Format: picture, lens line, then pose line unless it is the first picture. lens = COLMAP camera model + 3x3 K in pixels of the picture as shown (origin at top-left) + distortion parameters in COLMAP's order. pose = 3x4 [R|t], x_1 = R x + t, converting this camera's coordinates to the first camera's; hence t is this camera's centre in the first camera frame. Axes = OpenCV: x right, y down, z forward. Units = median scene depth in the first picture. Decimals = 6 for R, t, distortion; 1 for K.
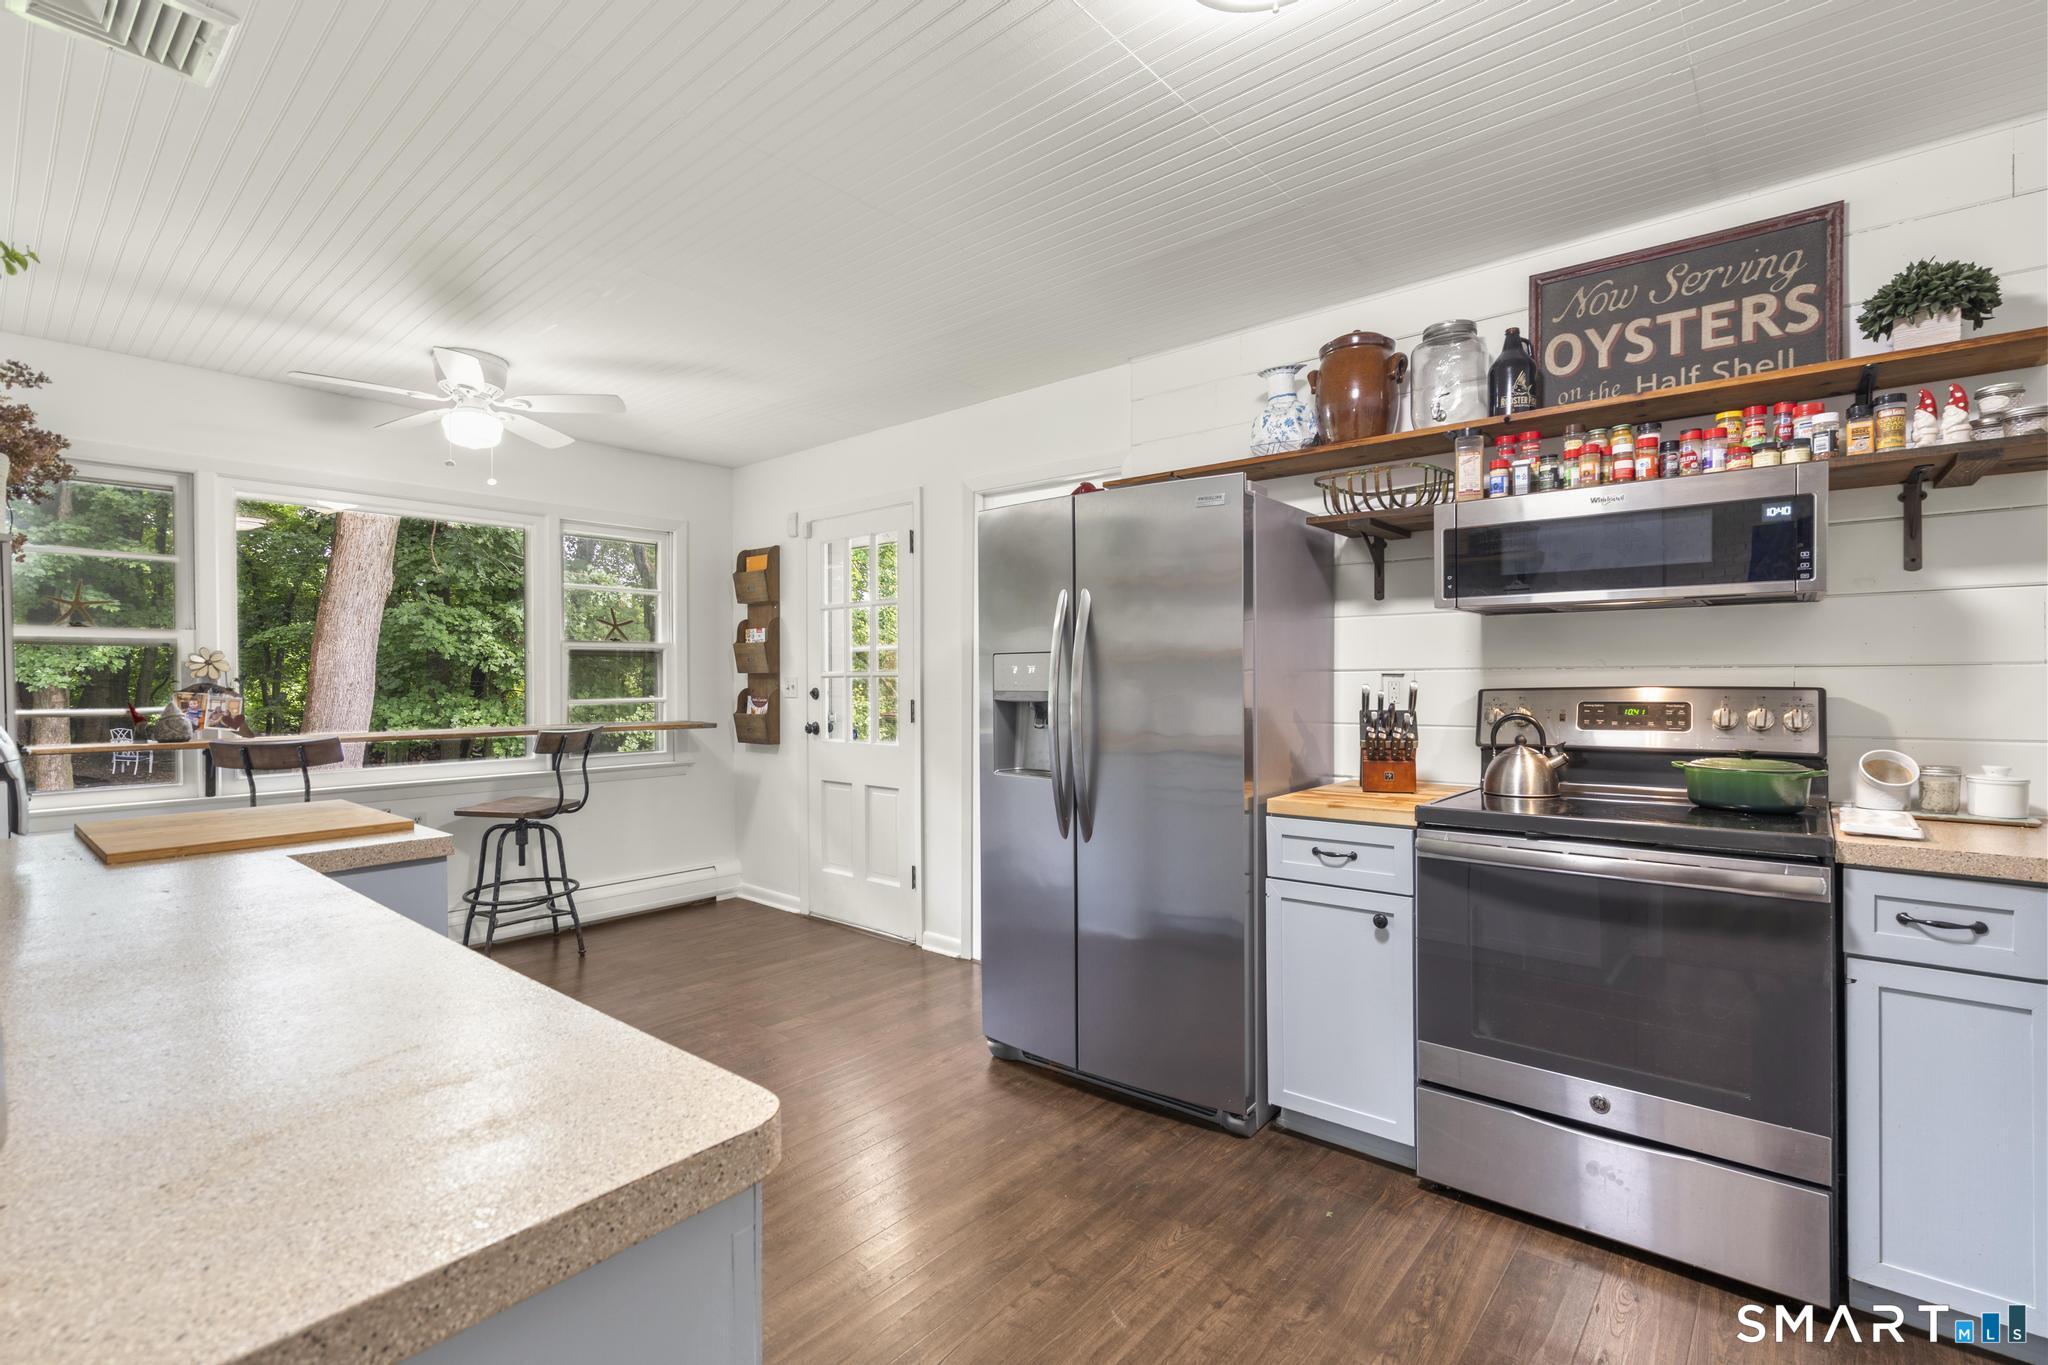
lens RADIAL K [[925.7, 0, 1034.2], [0, 925.7, 679.7], [0, 0, 1]] dist [-0.001684, 0.002286]
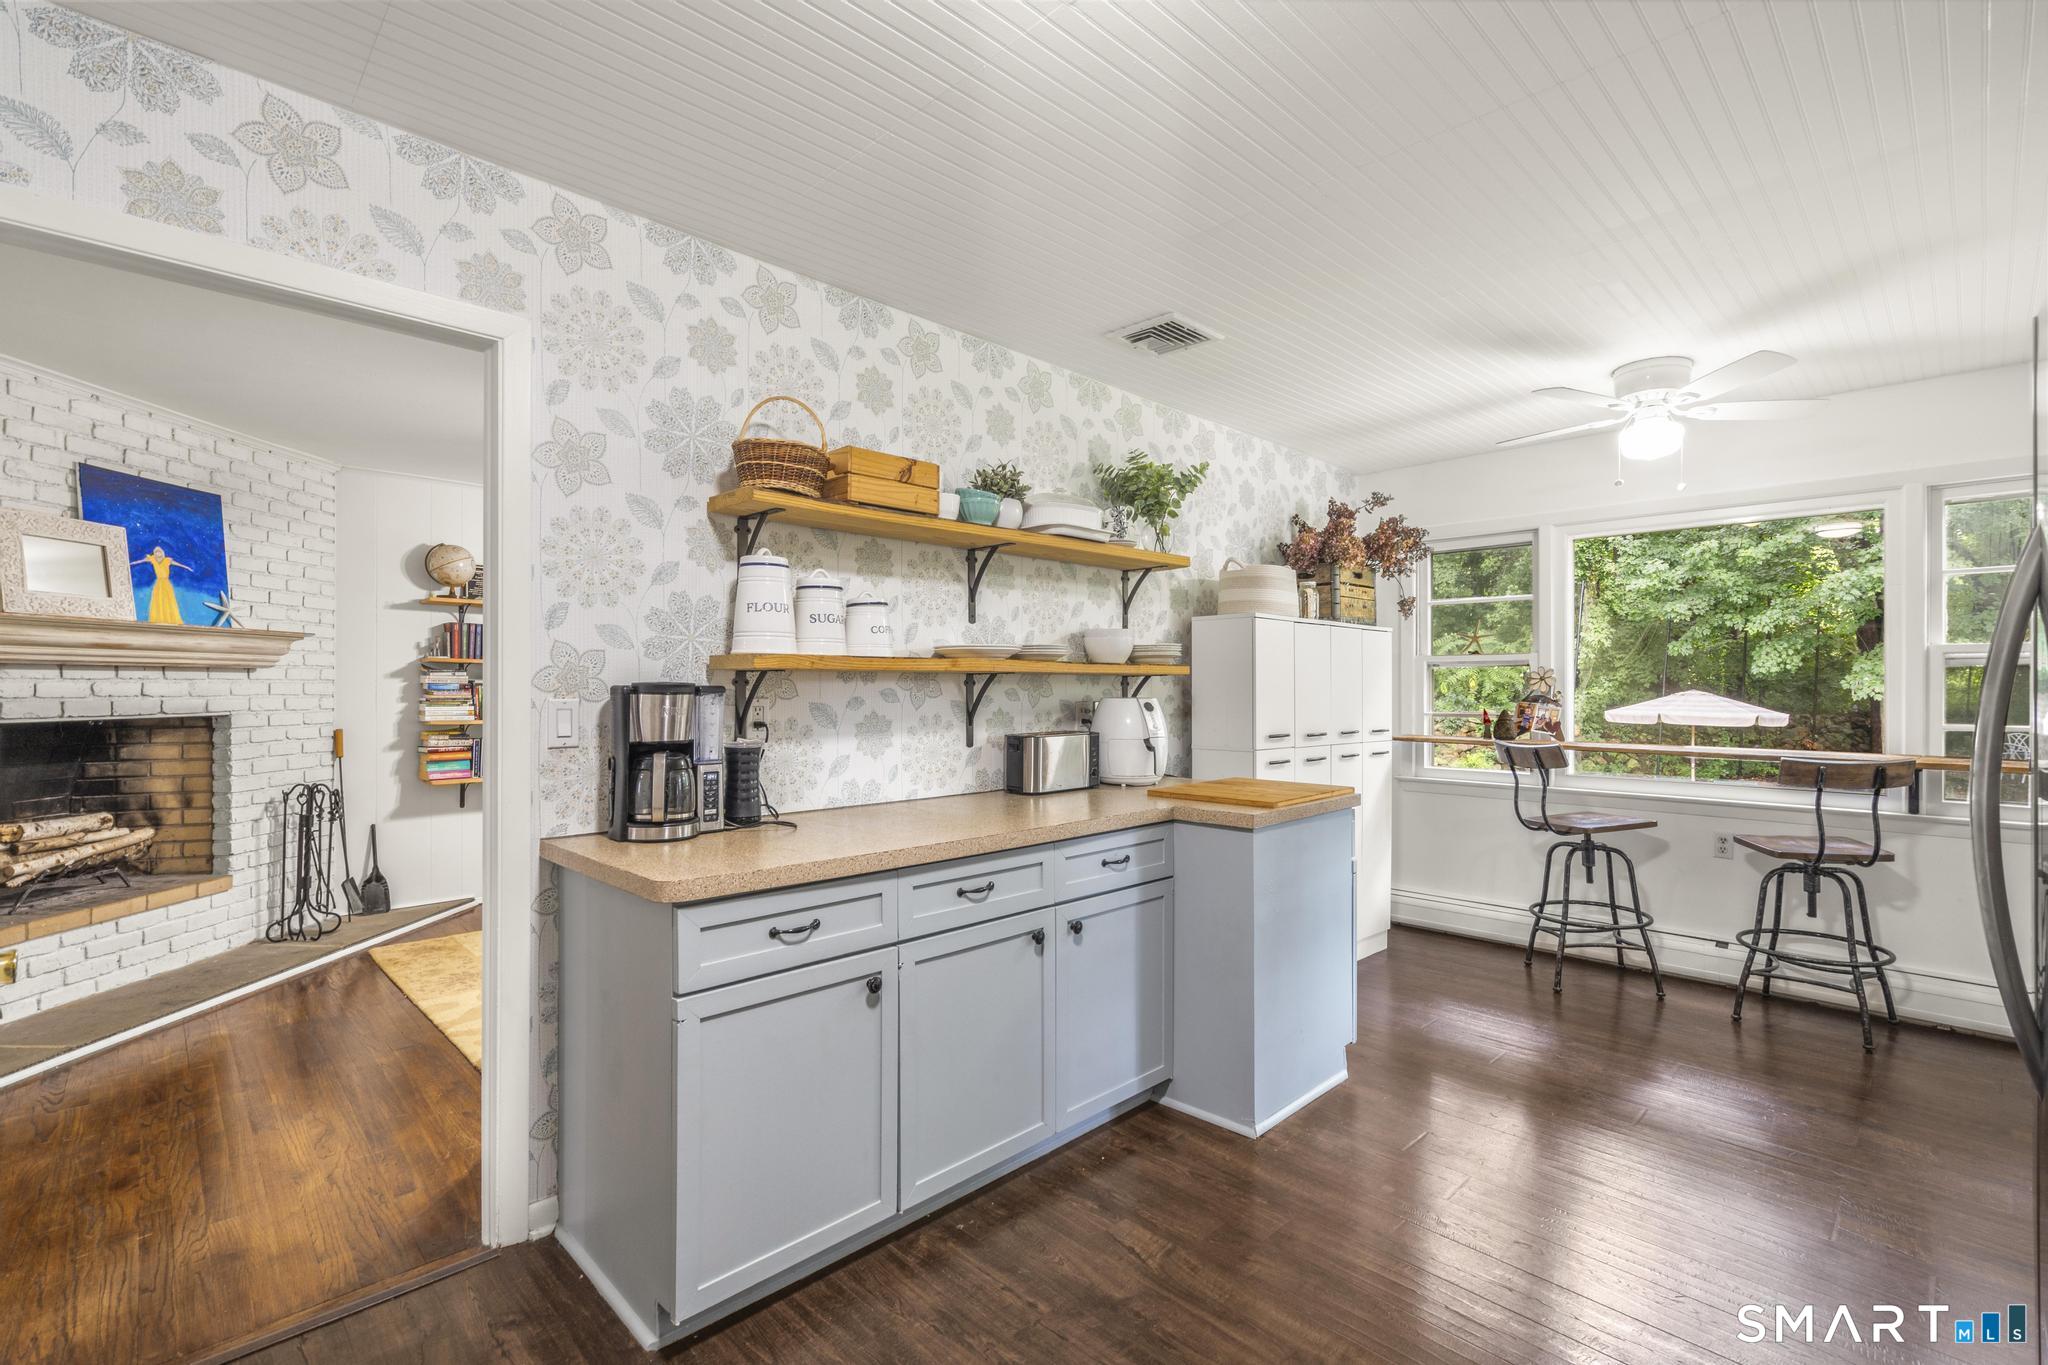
lens RADIAL K [[925.7, 0, 1032.4], [0, 925.7, 682.5], [0, 0, 1]] dist [-0.001684, 0.002286]
pose [[-0.086162, 0.004946, -0.996269, 0.308004], [-0.002576, 0.999983, 0.005187, -0.013401], [0.996278, 0.003014, -0.086148, 0.320924]]
